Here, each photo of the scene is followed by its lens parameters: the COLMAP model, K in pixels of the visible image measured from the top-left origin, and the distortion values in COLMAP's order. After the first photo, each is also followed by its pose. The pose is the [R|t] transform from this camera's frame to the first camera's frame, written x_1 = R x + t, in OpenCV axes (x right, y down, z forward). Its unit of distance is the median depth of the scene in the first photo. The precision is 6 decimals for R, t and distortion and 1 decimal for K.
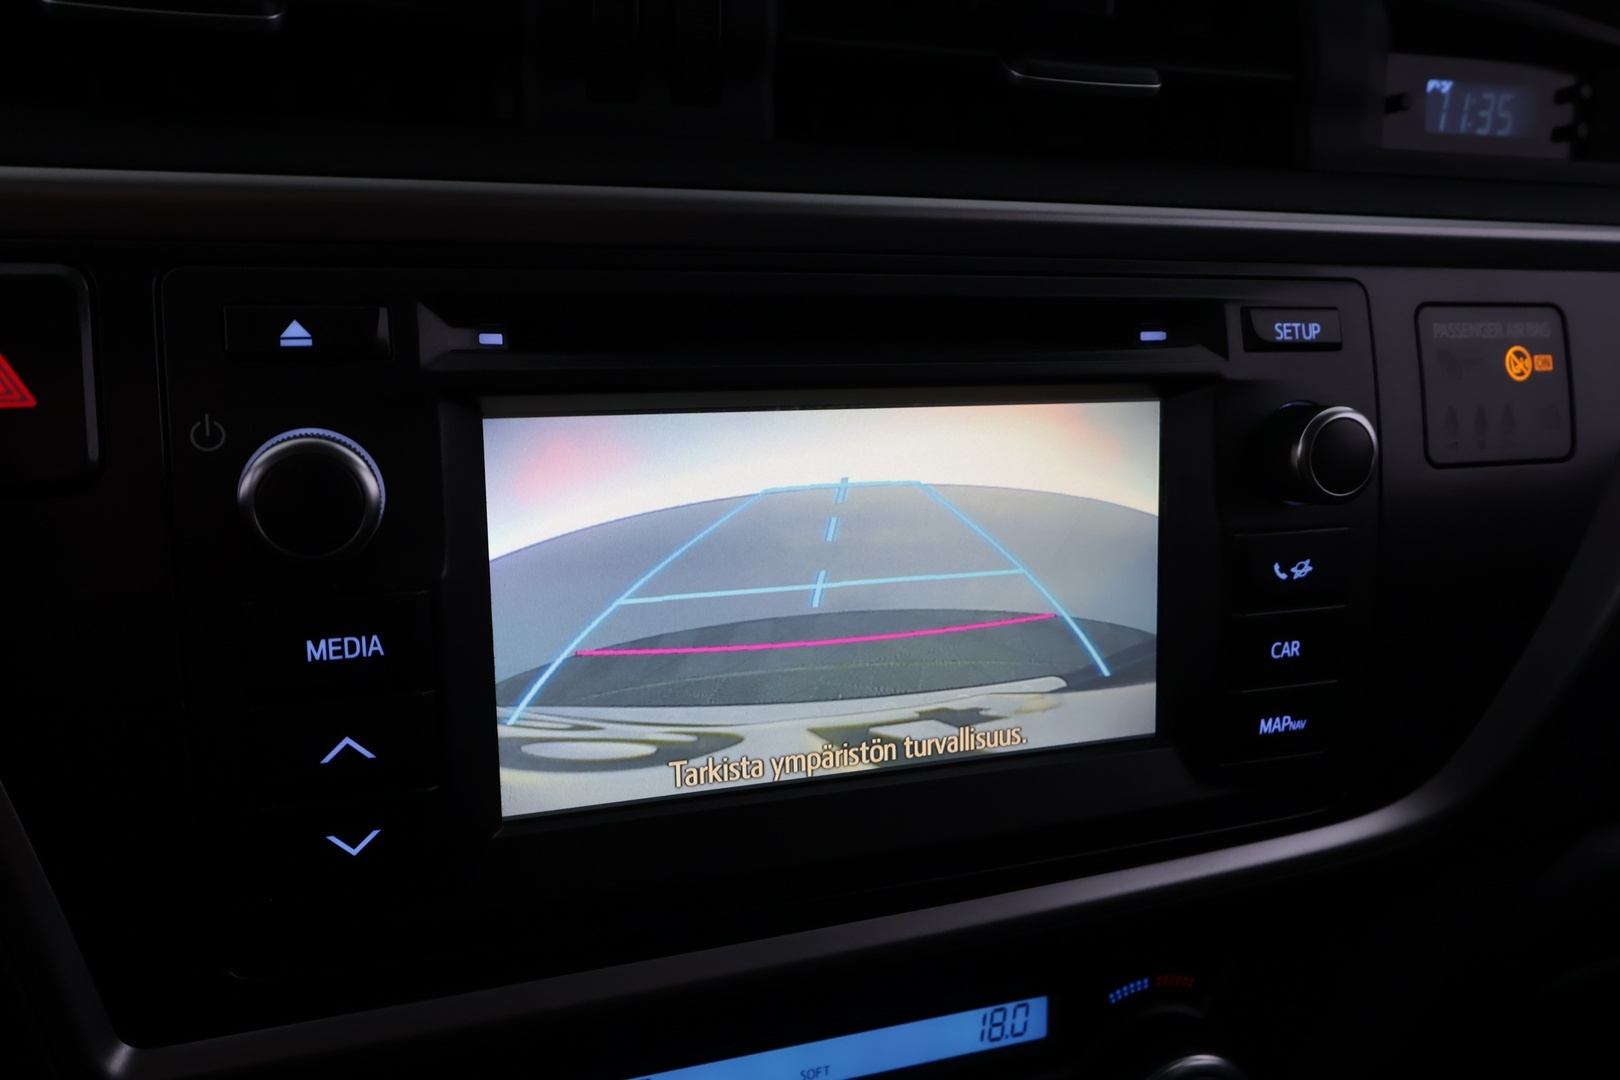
lens RADIAL K [[1258.8, 0, 810.2], [0, 1258.8, 542.8], [0, 0, 1]] dist [0.001397, 0.019168]
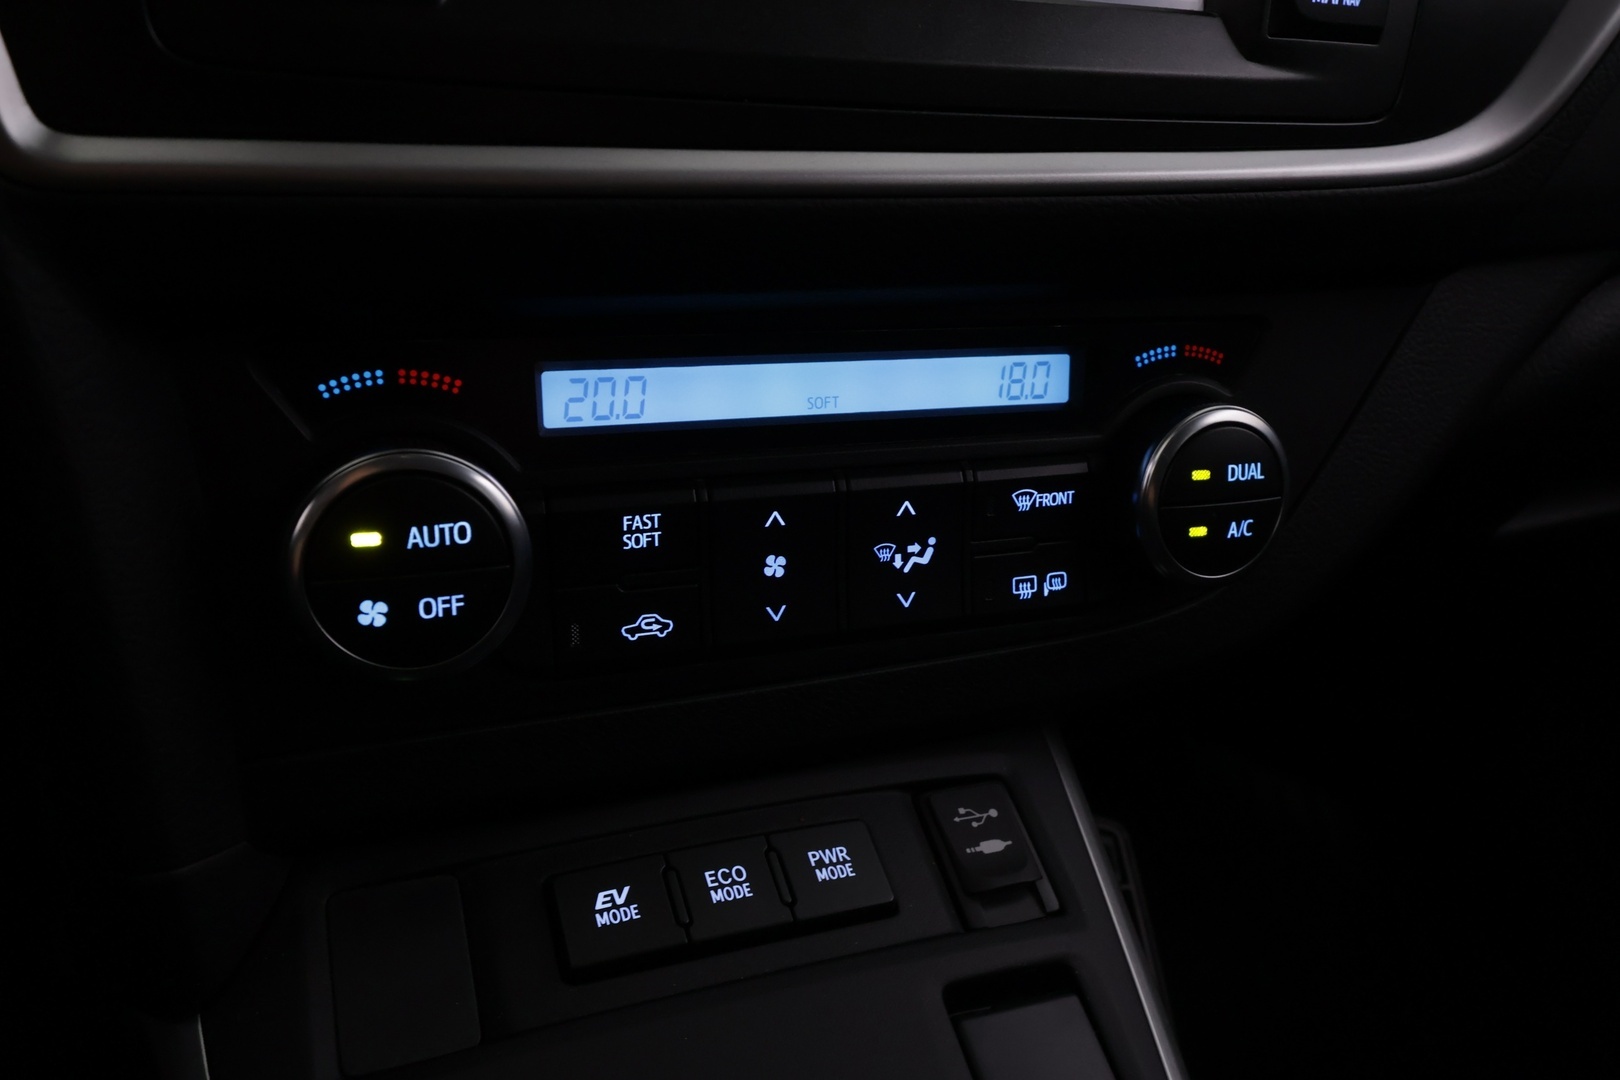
lens RADIAL K [[1258.8, 0, 809.0], [0, 1258.8, 544.8], [0, 0, 1]] dist [0.001397, 0.019168]
pose [[0.999223, -0.003523, 0.039249, -0.044990], [0.000793, 0.997592, 0.069345, 0.485772], [-0.039399, -0.069260, 0.996820, 0.084282]]
